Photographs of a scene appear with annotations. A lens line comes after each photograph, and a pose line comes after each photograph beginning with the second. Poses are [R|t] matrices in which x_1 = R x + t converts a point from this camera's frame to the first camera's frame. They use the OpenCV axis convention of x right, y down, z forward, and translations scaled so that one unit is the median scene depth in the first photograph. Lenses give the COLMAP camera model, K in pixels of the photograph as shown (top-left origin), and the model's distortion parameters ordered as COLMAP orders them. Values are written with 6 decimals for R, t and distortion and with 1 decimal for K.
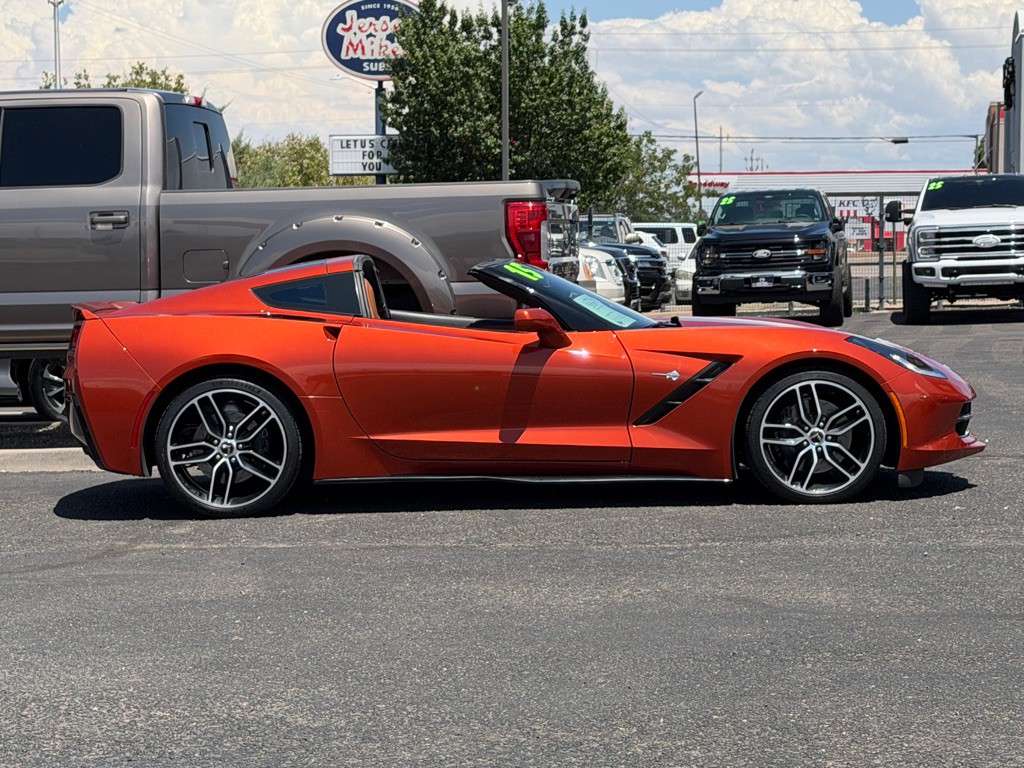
lens RADIAL K [[2291.6, 0, 513.5], [0, 2291.6, 383.1], [0, 0, 1]] dist [0.161549, 0.054416]
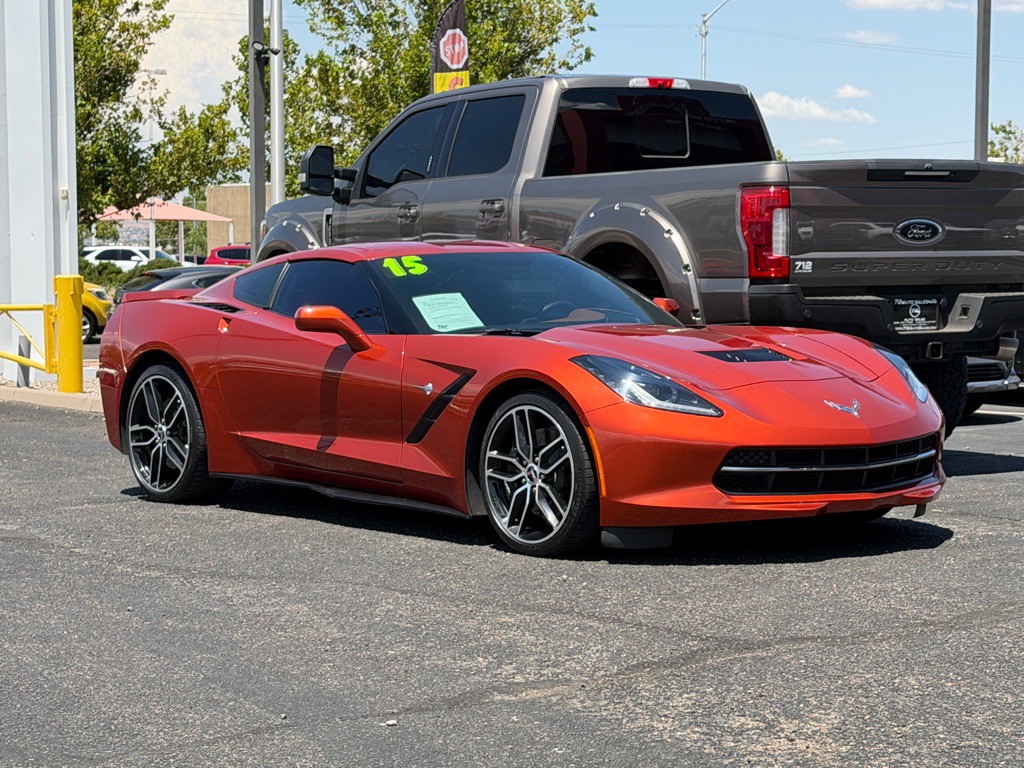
lens RADIAL K [[2254.9, 0, 534.2], [0, 2254.9, 405.3], [0, 0, 1]] dist [0.159181, -0.082340]
pose [[0.640257, 0.066143, -0.765307, 0.600198], [-0.052036, 0.997732, 0.042698, -0.028563], [0.766396, 0.012486, 0.642247, 0.386540]]
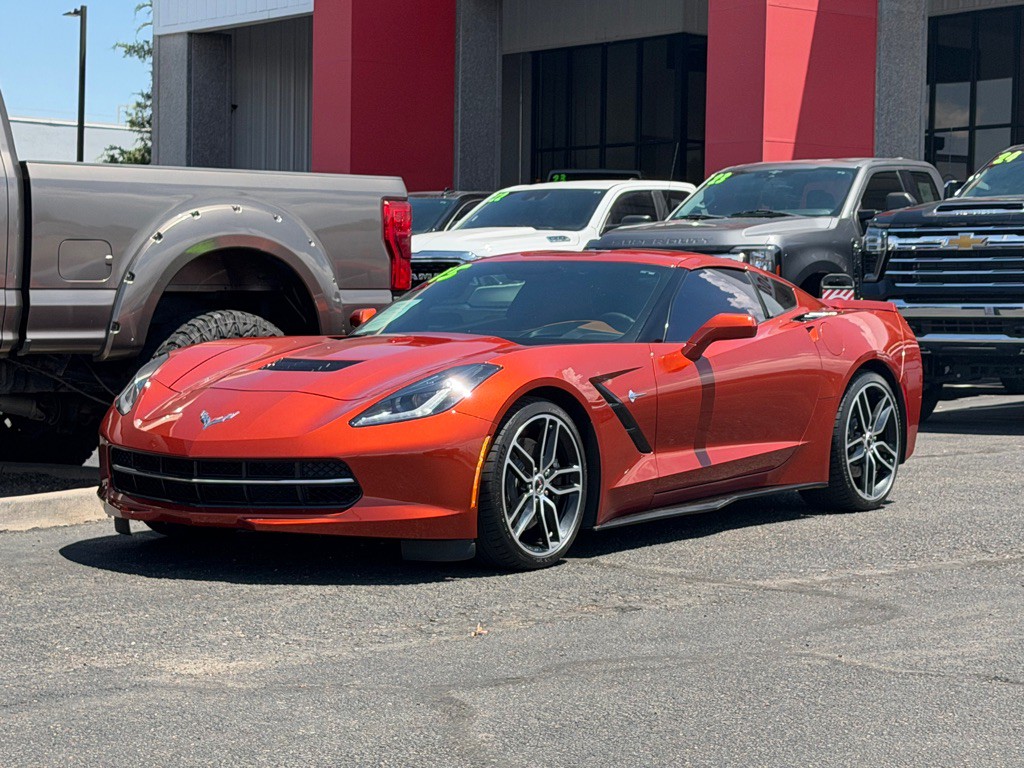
lens RADIAL K [[2242.4, 0, 531.7], [0, 2242.4, 402.3], [0, 0, 1]] dist [0.142558, 0.297534]
pose [[0.645762, -0.011269, 0.763456, -0.619002], [0.026909, 0.999606, -0.008006, 0.006993], [-0.763064, 0.025714, 0.645811, 0.397285]]
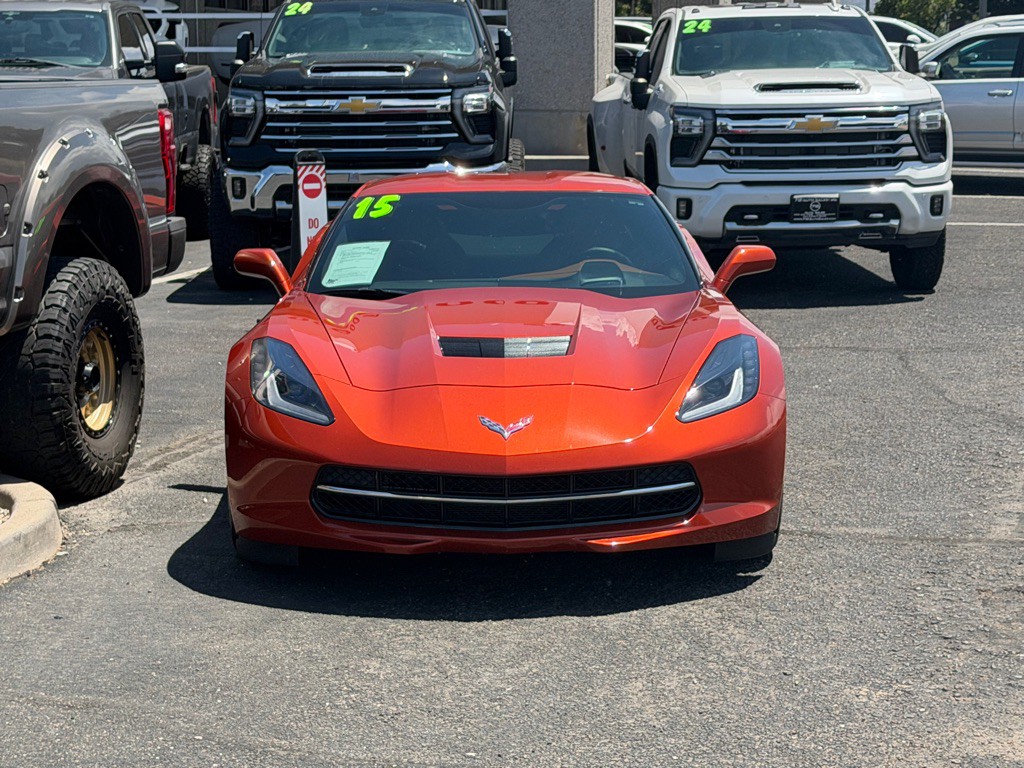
lens RADIAL K [[2237.1, 0, 532.7], [0, 2237.1, 371.8], [0, 0, 1]] dist [0.152756, 0.108388]
pose [[0.078325, -0.112481, 0.990562, -0.718975], [0.065595, 0.992043, 0.107463, -0.064068], [-0.994768, 0.056559, 0.085080, 0.812308]]
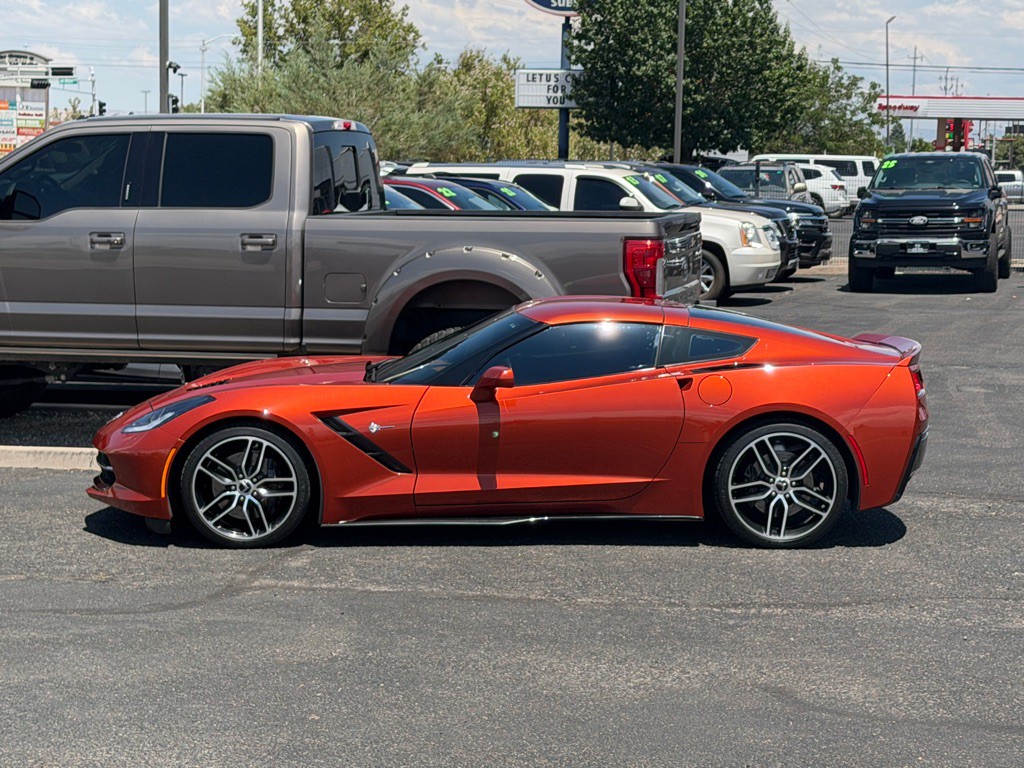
lens RADIAL K [[2233.9, 0, 540.7], [0, 2233.9, 398.8], [0, 0, 1]] dist [0.155374, 0.241580]
pose [[0.996784, 0.038493, -0.070279, 0.033293], [-0.034881, 0.998042, 0.051921, -0.057049], [0.072140, -0.049303, 0.996175, -0.040479]]
